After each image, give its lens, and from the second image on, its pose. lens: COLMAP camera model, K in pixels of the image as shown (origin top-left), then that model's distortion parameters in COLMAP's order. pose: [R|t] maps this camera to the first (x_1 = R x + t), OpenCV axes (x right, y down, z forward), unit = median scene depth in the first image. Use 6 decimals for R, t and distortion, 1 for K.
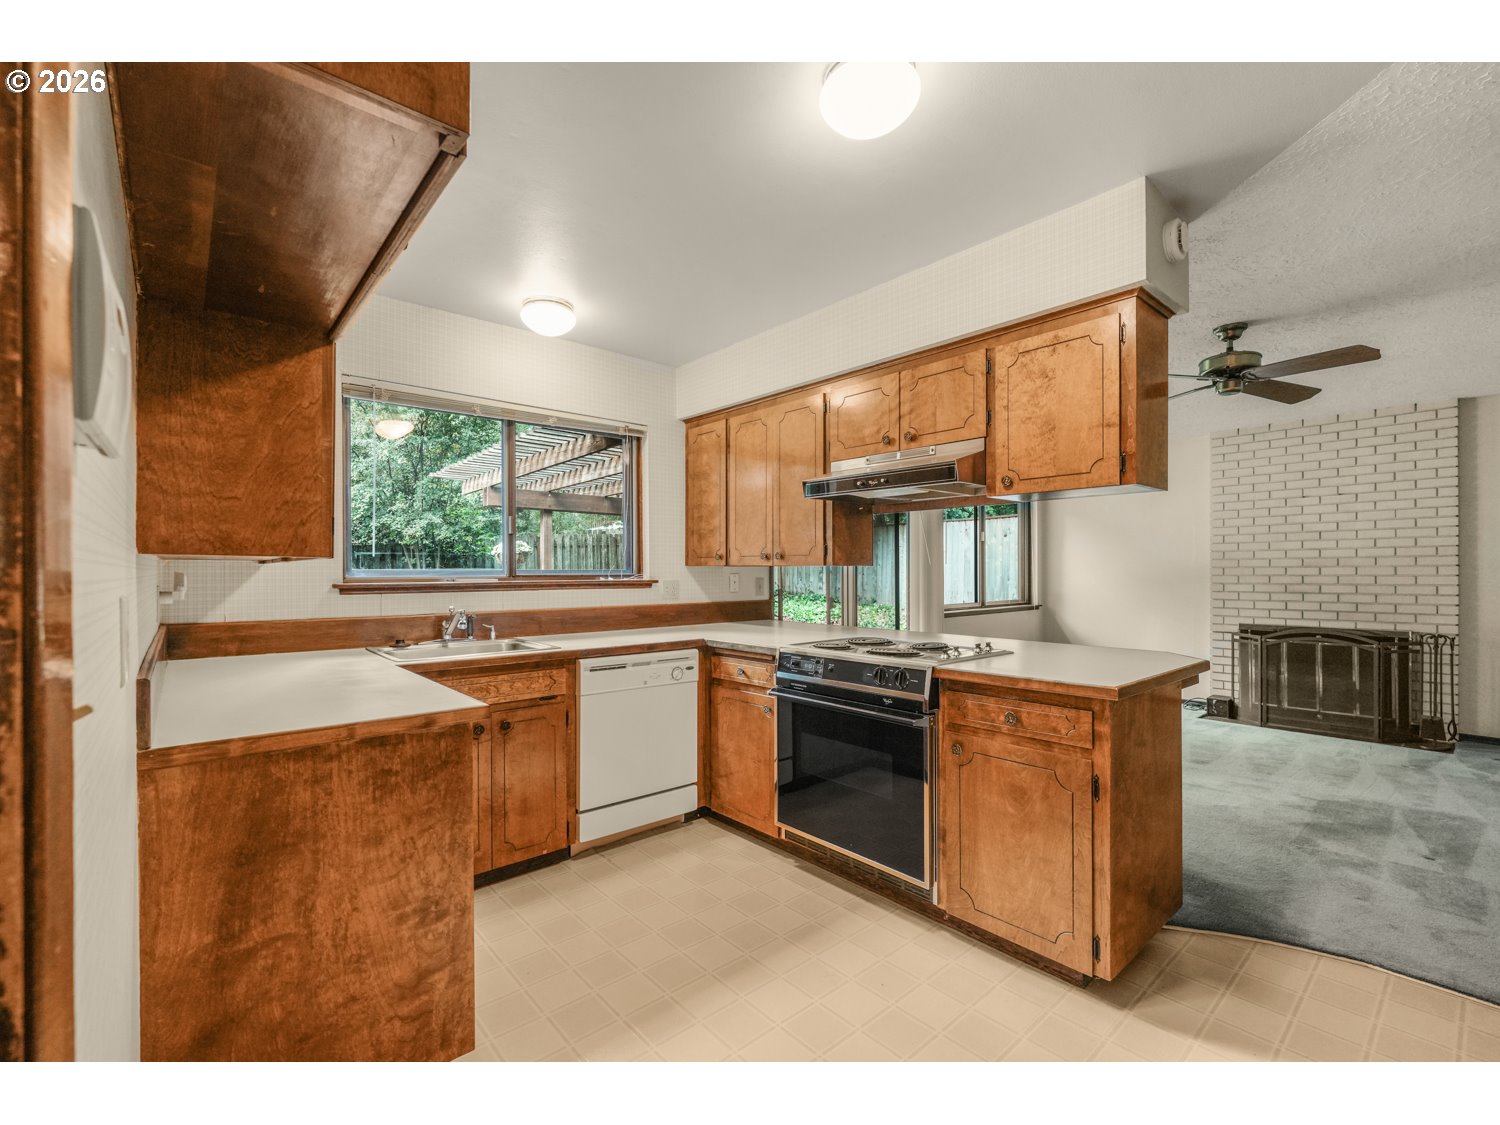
lens RADIAL K [[657.6, 0, 752.4], [0, 657.6, 571.1], [0, 0, 1]] dist [-0.000238, 0.000473]
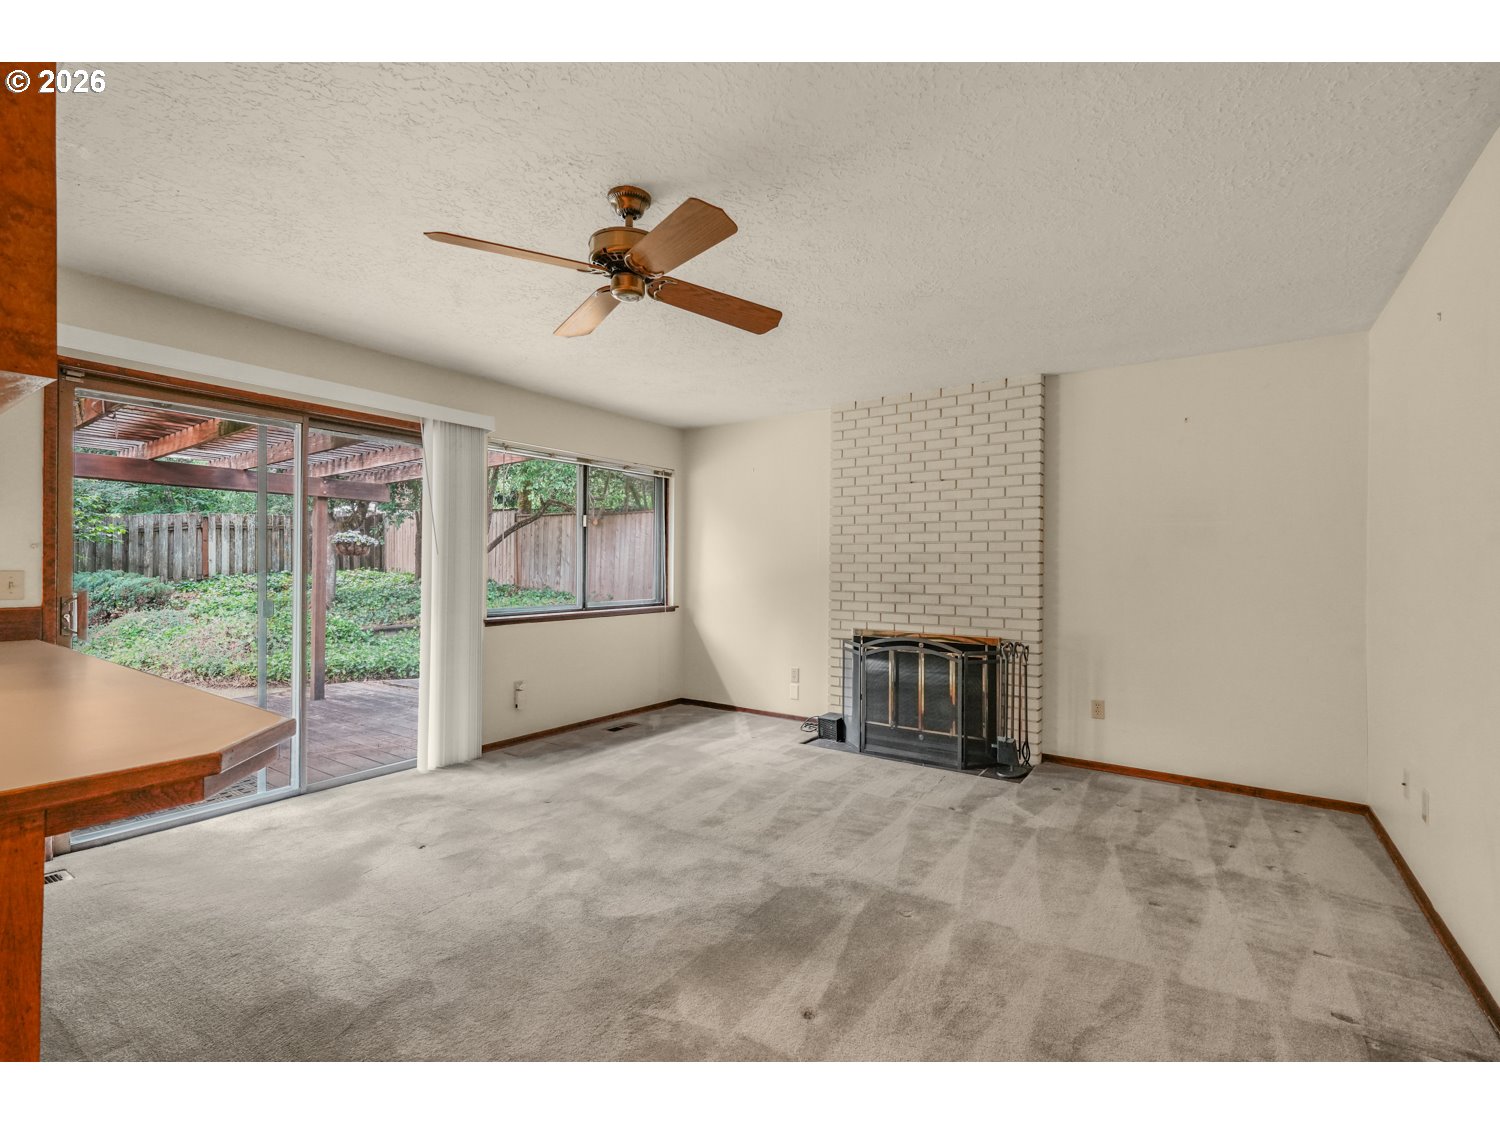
lens RADIAL K [[657.6, 0, 764.6], [0, 657.6, 562.5], [0, 0, 1]] dist [-0.000238, 0.000473]
pose [[0.970575, 0.012310, 0.240483, 0.736056], [-0.011463, 0.999922, -0.004917, -0.001555], [-0.240525, 0.002016, 0.970641, 0.343777]]
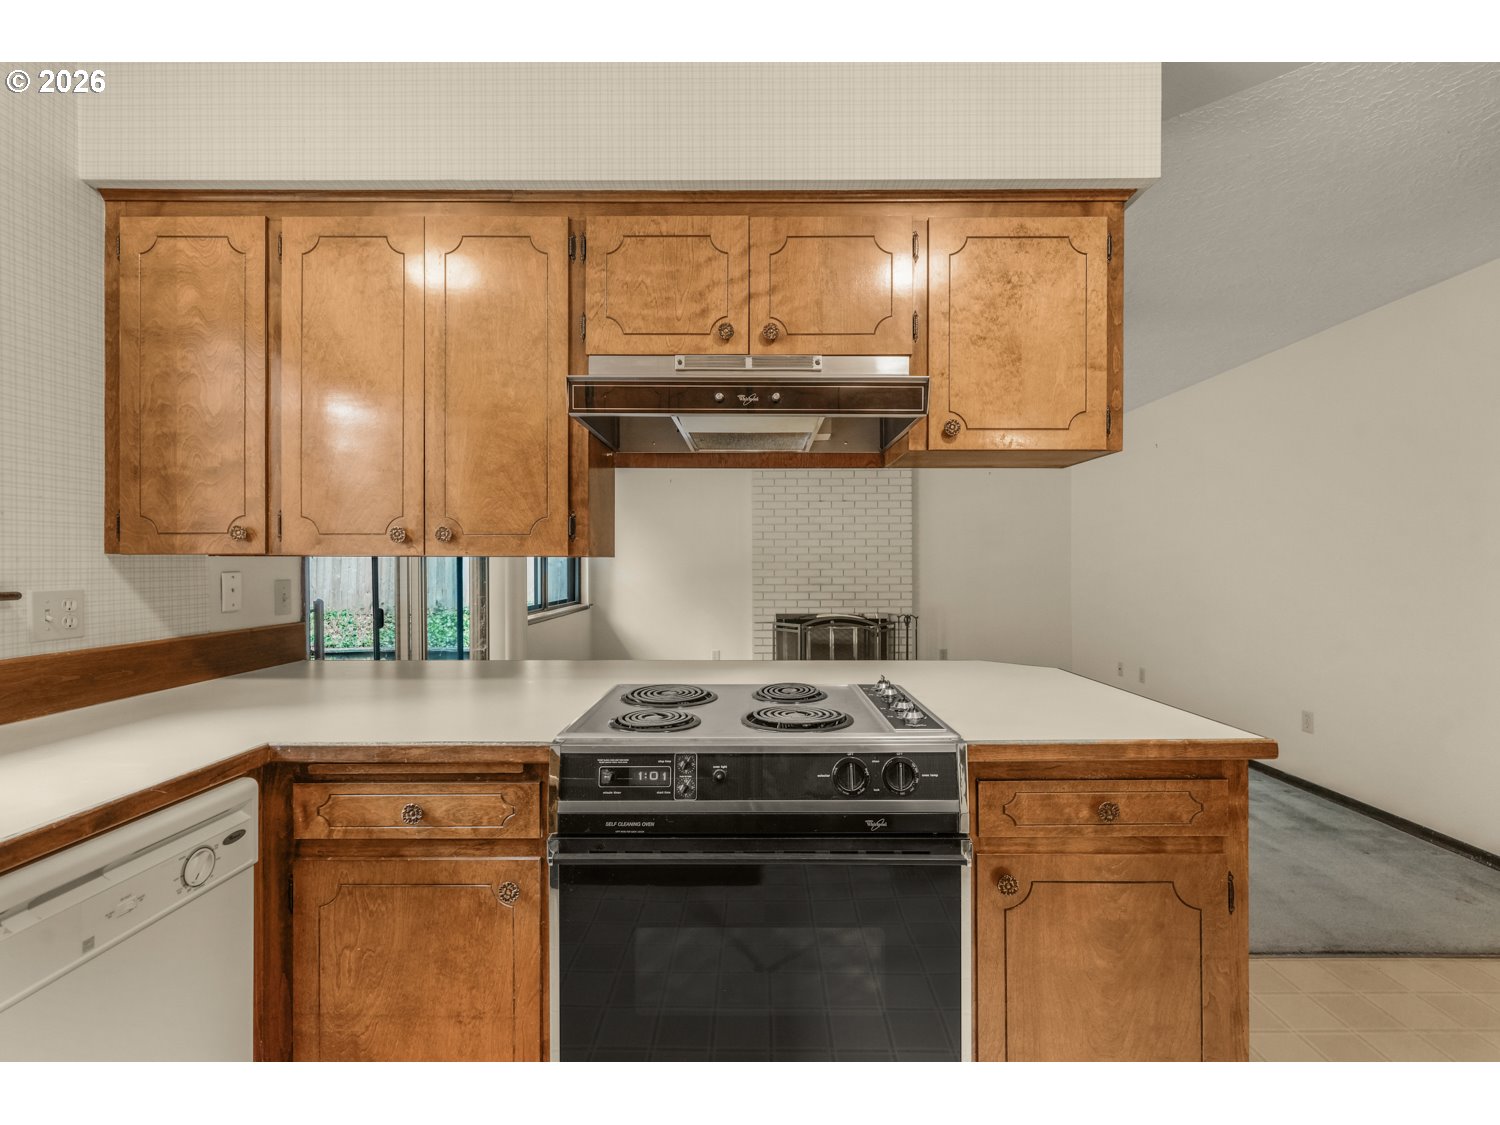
lens RADIAL K [[657.6, 0, 749.4], [0, 657.6, 563.4], [0, 0, 1]] dist [-0.000238, 0.000473]
pose [[0.662993, 0.001612, 0.748623, -0.176674], [0.000395, 0.999997, -0.002504, -0.001178], [-0.748625, 0.001956, 0.662991, 0.546671]]
